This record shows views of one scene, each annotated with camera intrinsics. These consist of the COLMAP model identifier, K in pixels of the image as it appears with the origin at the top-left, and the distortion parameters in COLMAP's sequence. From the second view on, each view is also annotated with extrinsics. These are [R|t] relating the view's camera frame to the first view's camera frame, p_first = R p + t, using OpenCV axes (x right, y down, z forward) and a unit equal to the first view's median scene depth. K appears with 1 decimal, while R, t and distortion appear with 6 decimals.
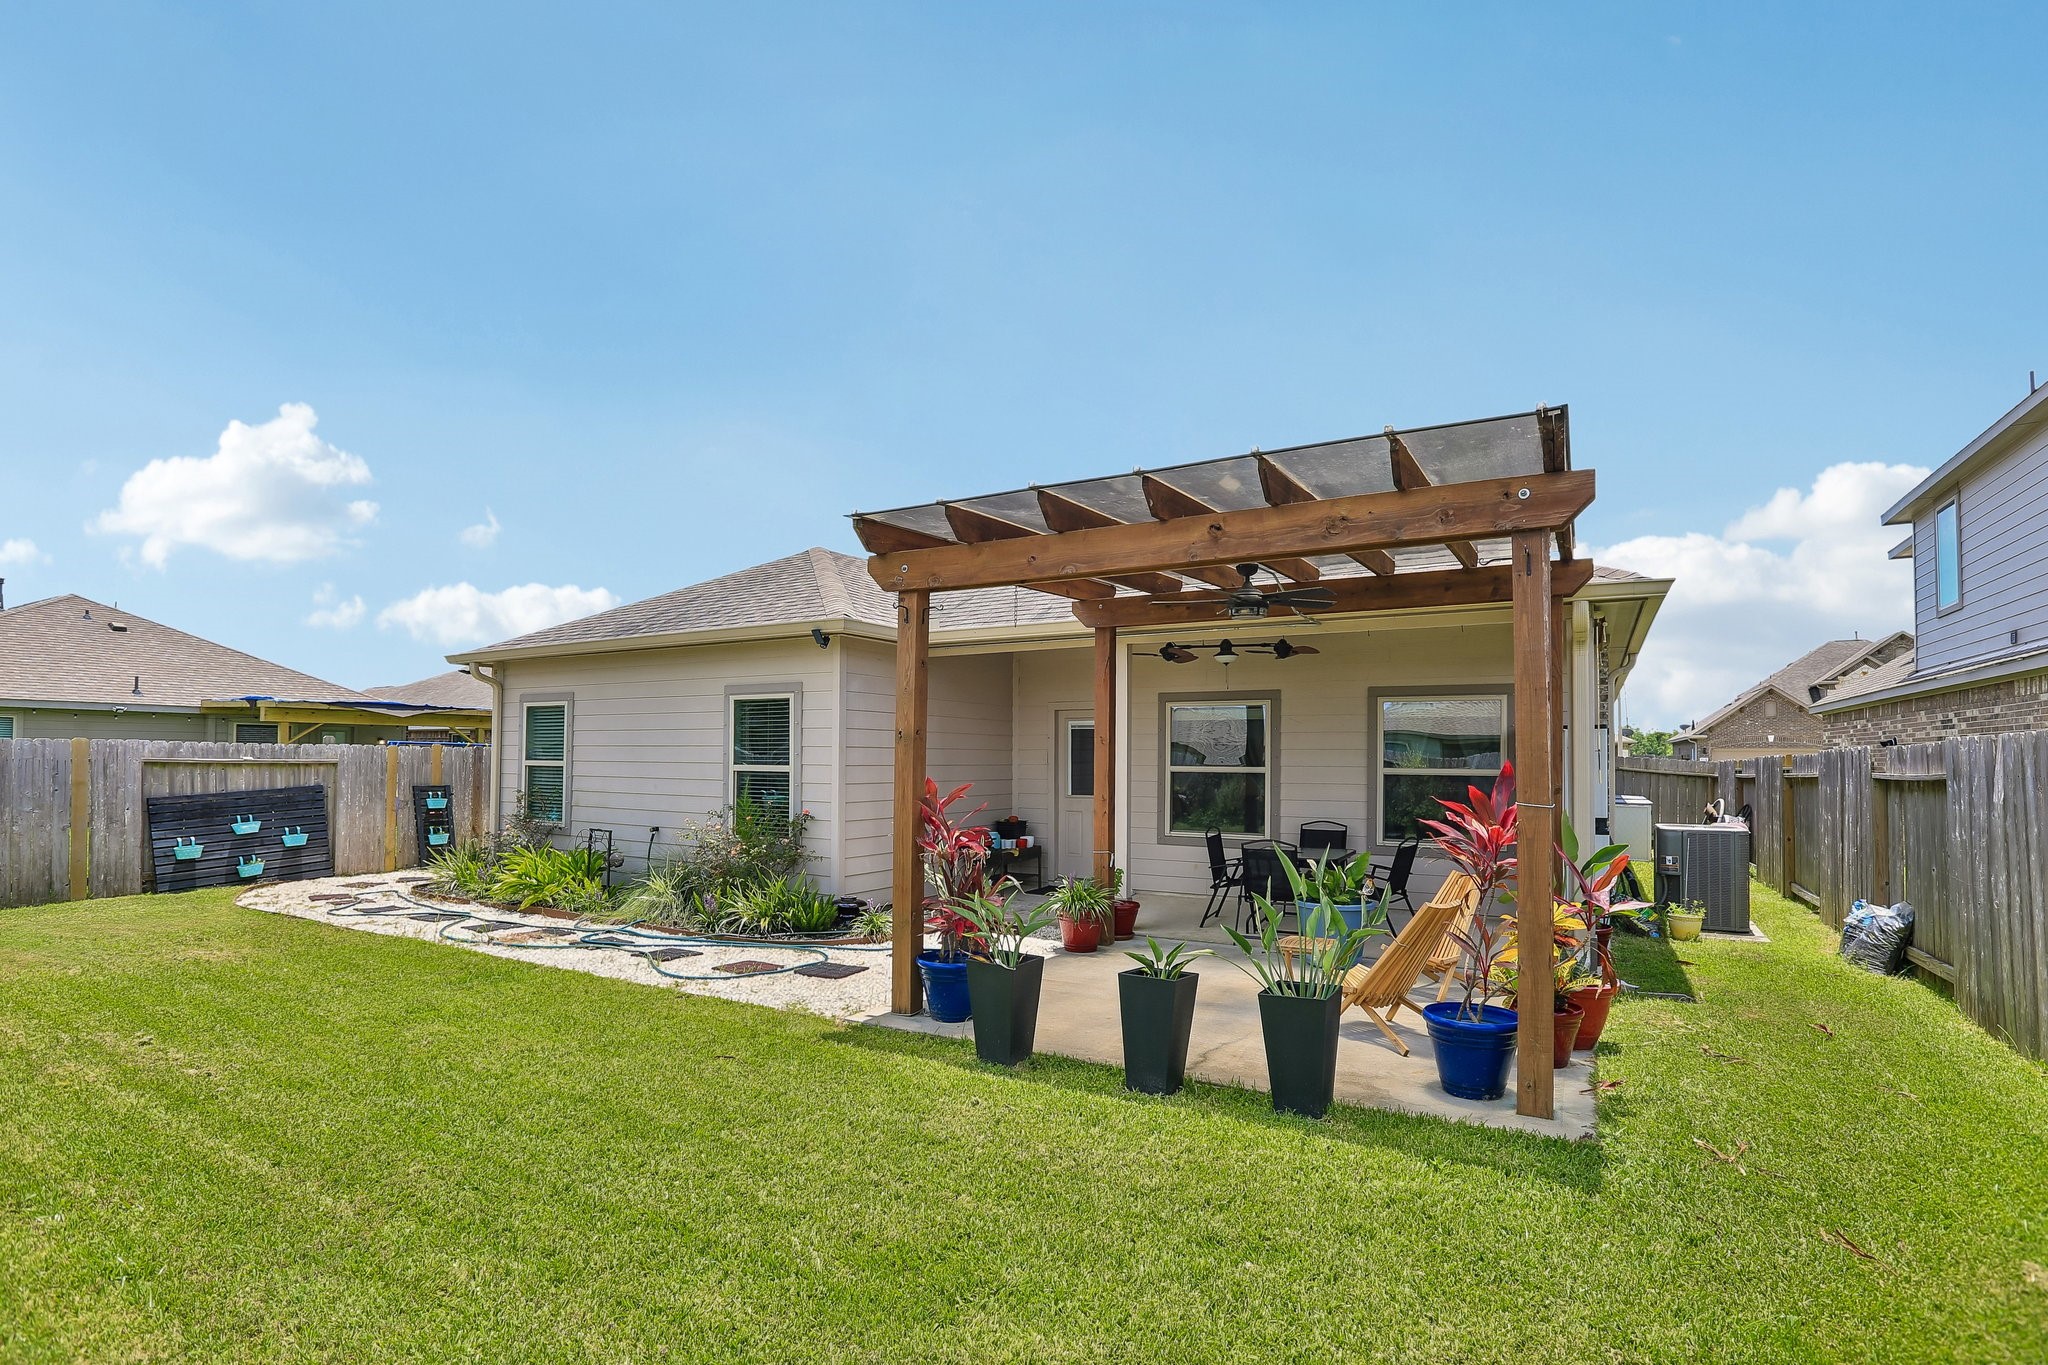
lens RADIAL K [[970.2, 0, 952.6], [0, 970.2, 706.0], [0, 0, 1]] dist [-0.049406, 0.016691]
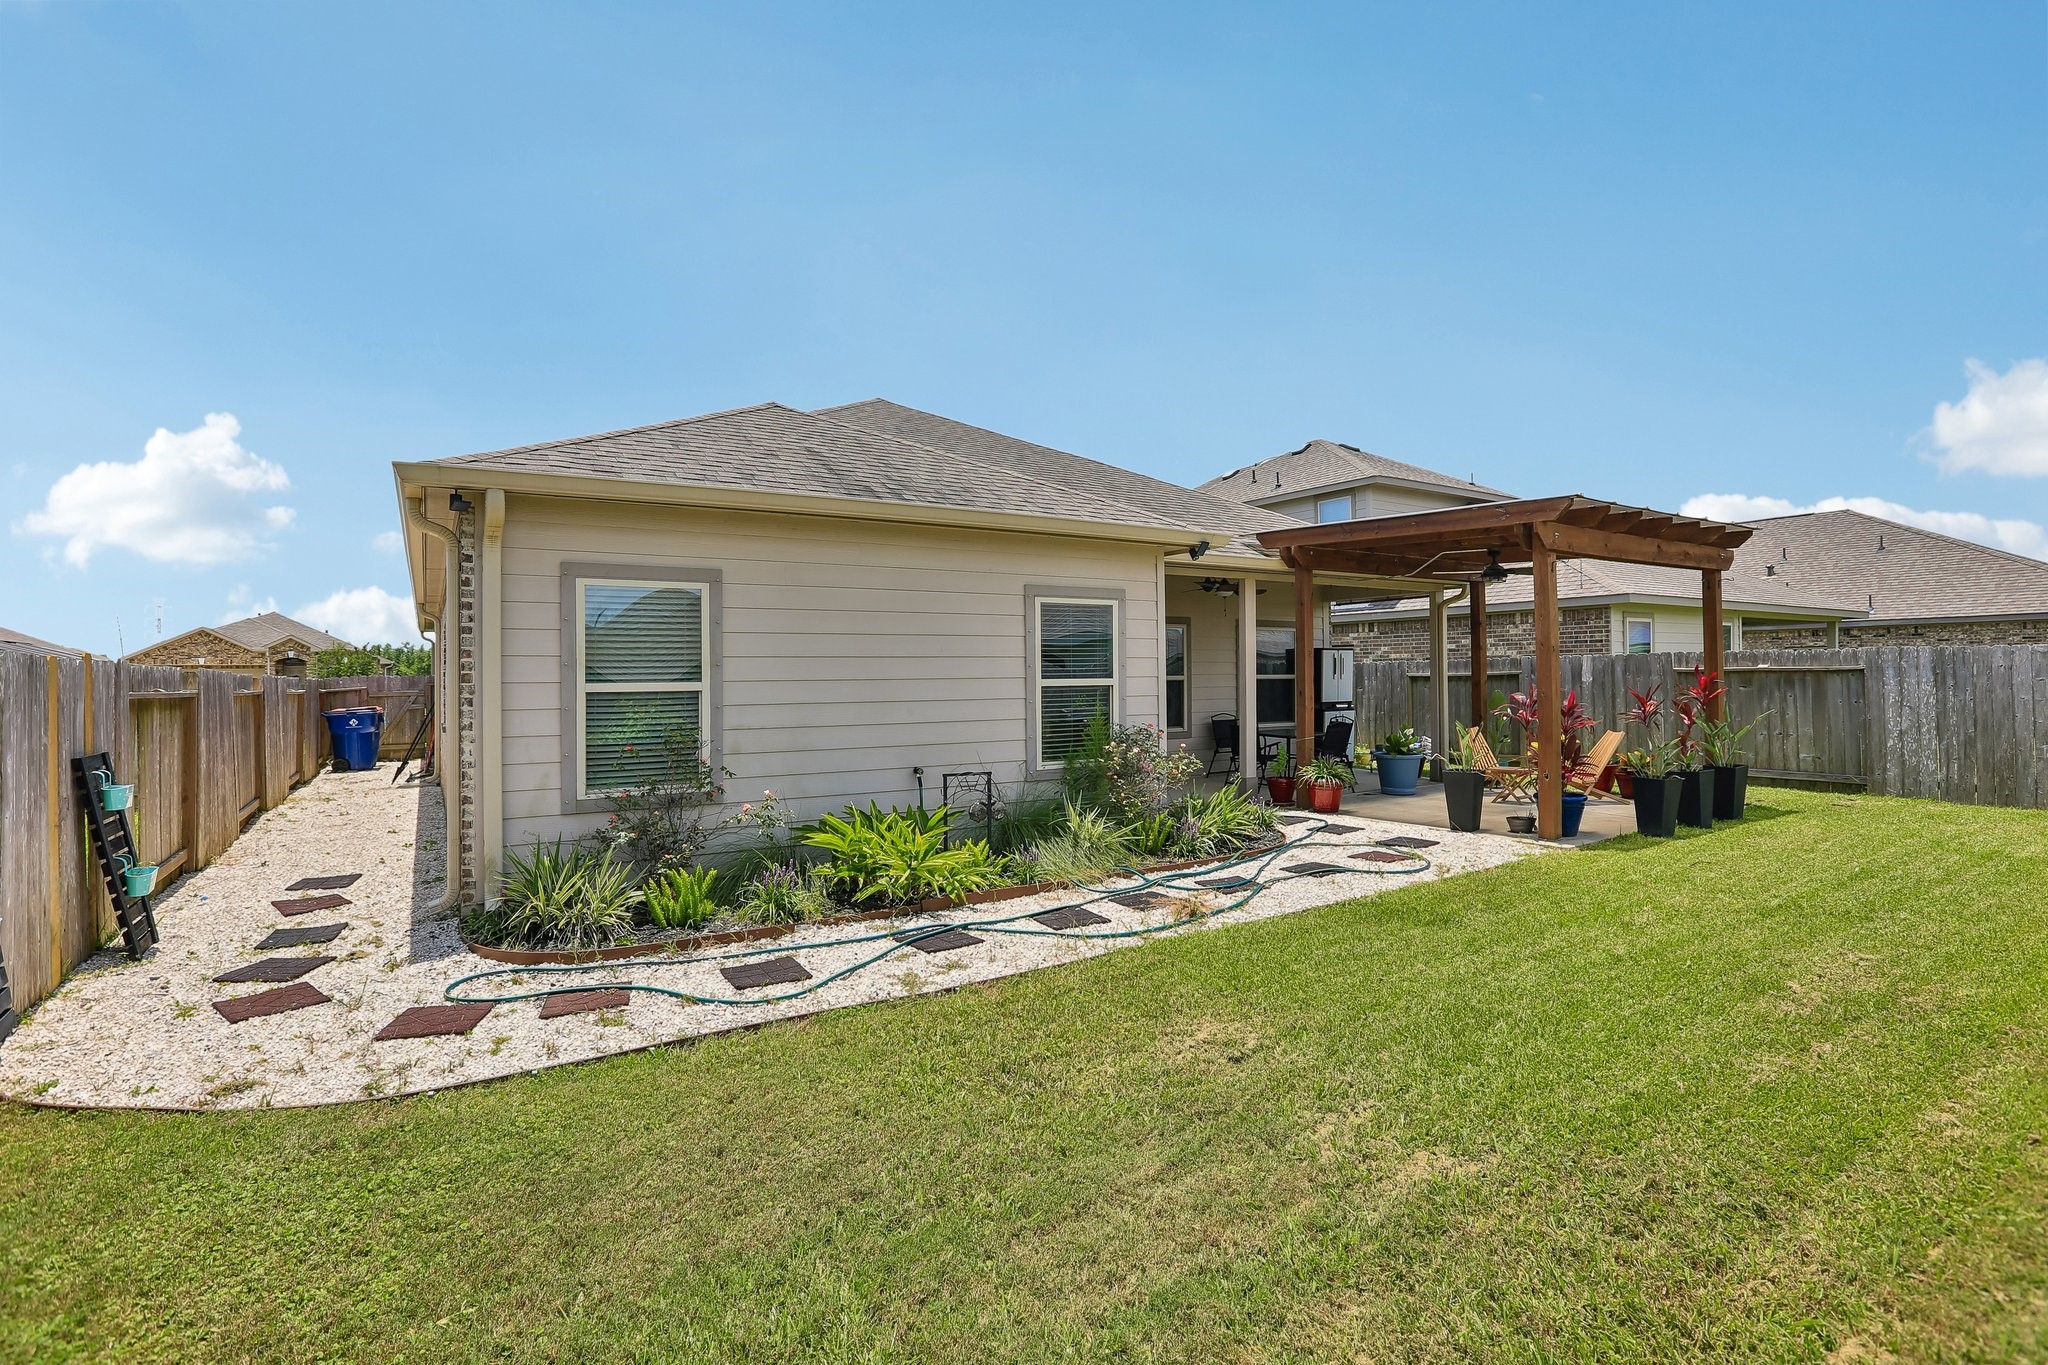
lens RADIAL K [[970.2, 0, 997.6], [0, 970.2, 664.7], [0, 0, 1]] dist [-0.049406, 0.016691]
pose [[0.422687, -0.001117, 0.906275, -1.040024], [-0.036650, 0.999160, 0.018326, 0.035440], [-0.905534, -0.040961, 0.422291, 0.709712]]
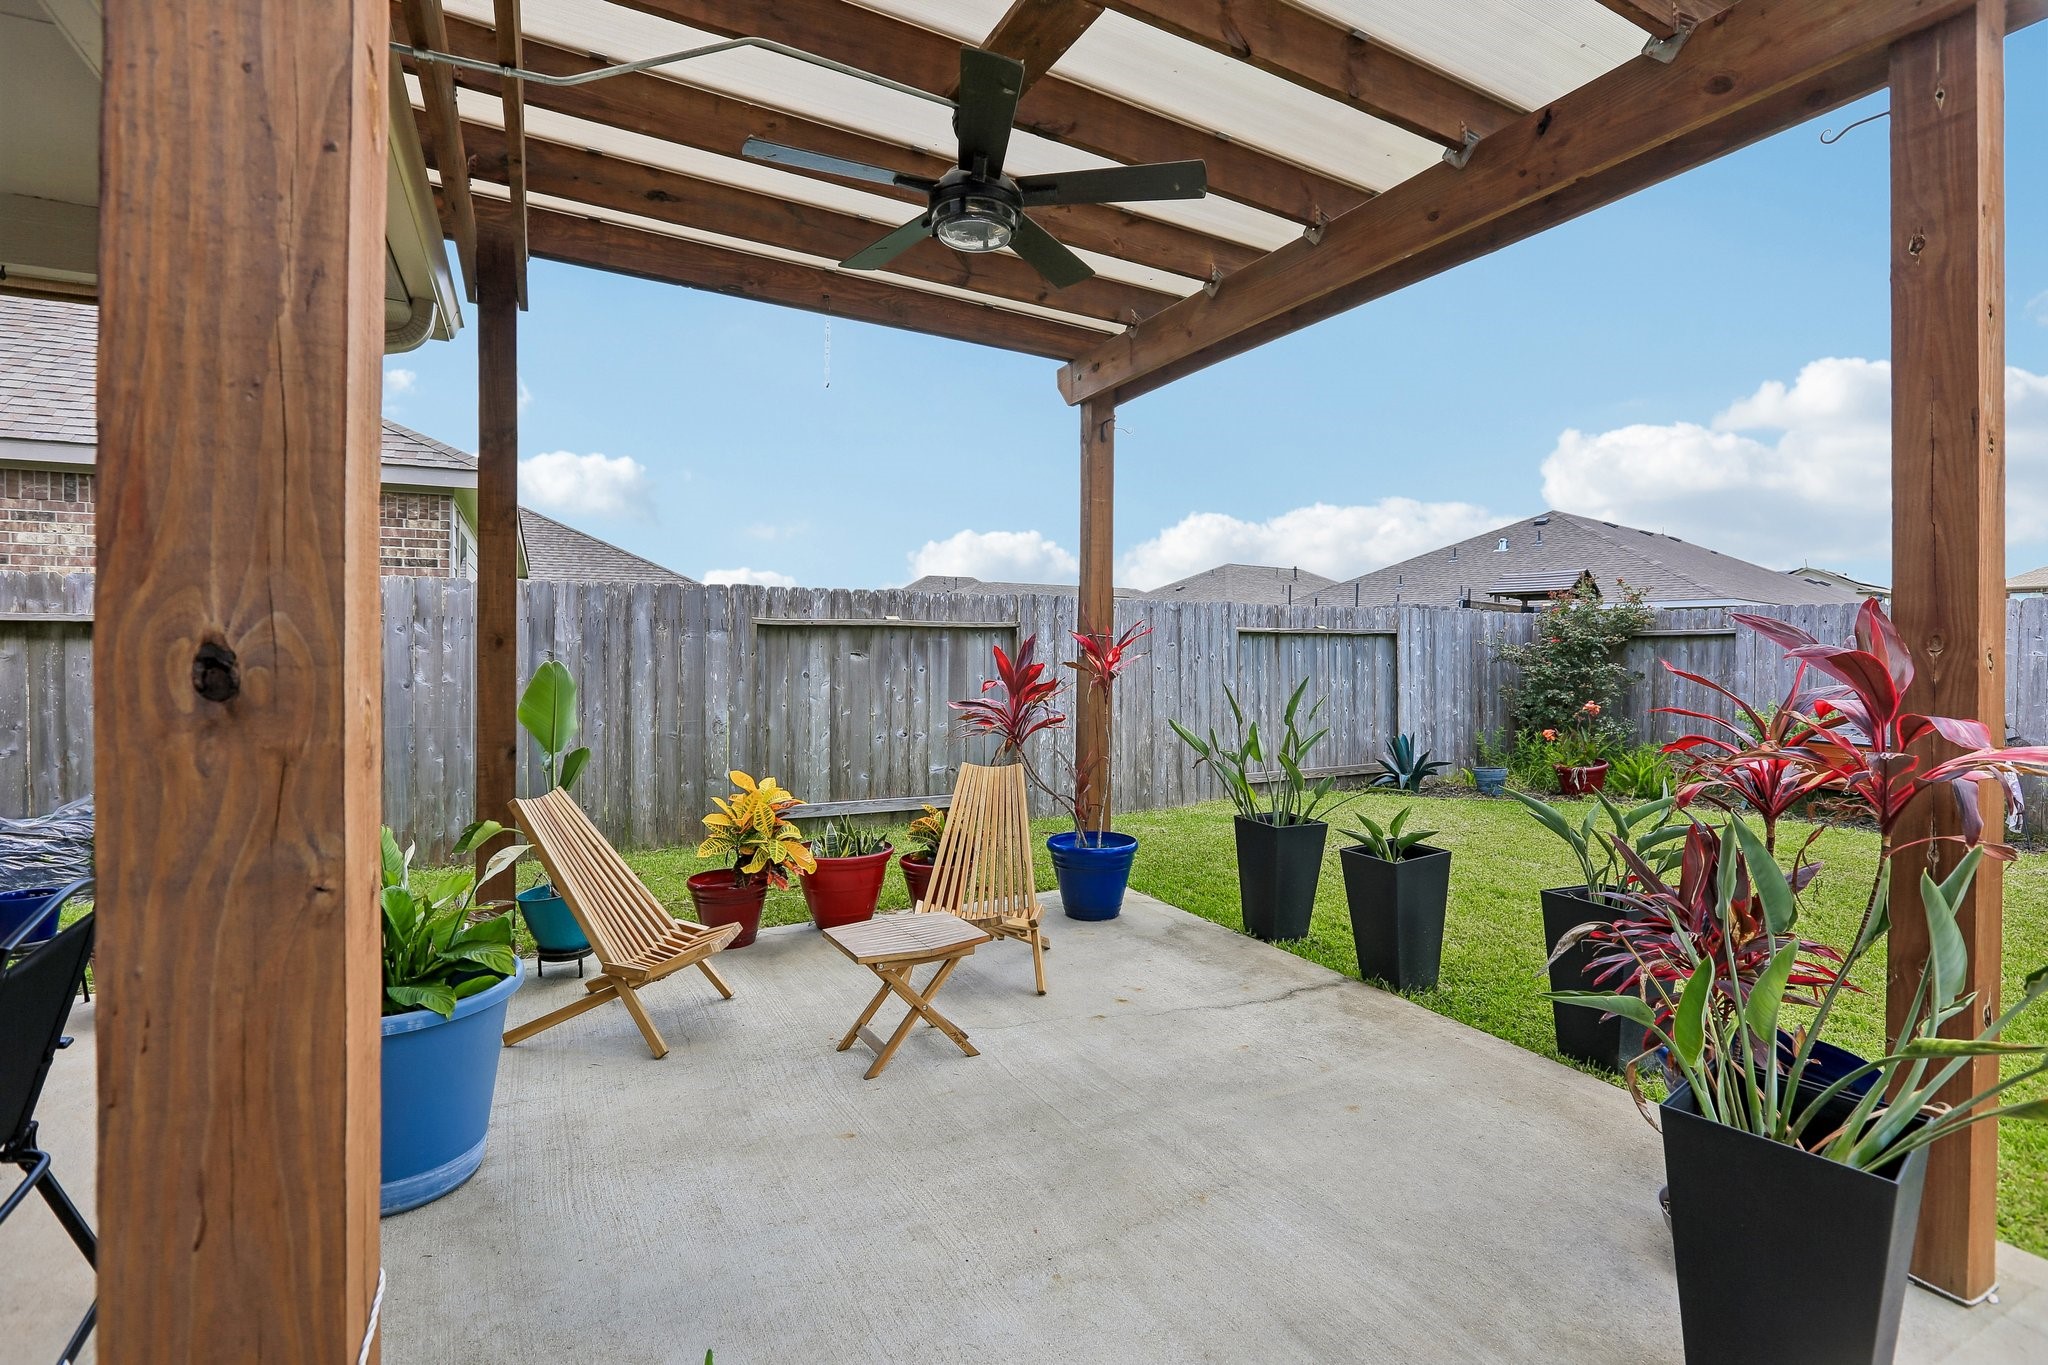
lens RADIAL K [[970.2, 0, 1004.1], [0, 970.2, 667.6], [0, 0, 1]] dist [-0.049406, 0.016691]
pose [[-0.863170, -0.017647, 0.504604, 0.050678], [-0.037193, 0.998896, -0.028690, 0.076814], [-0.503541, -0.043532, -0.862874, 0.898472]]
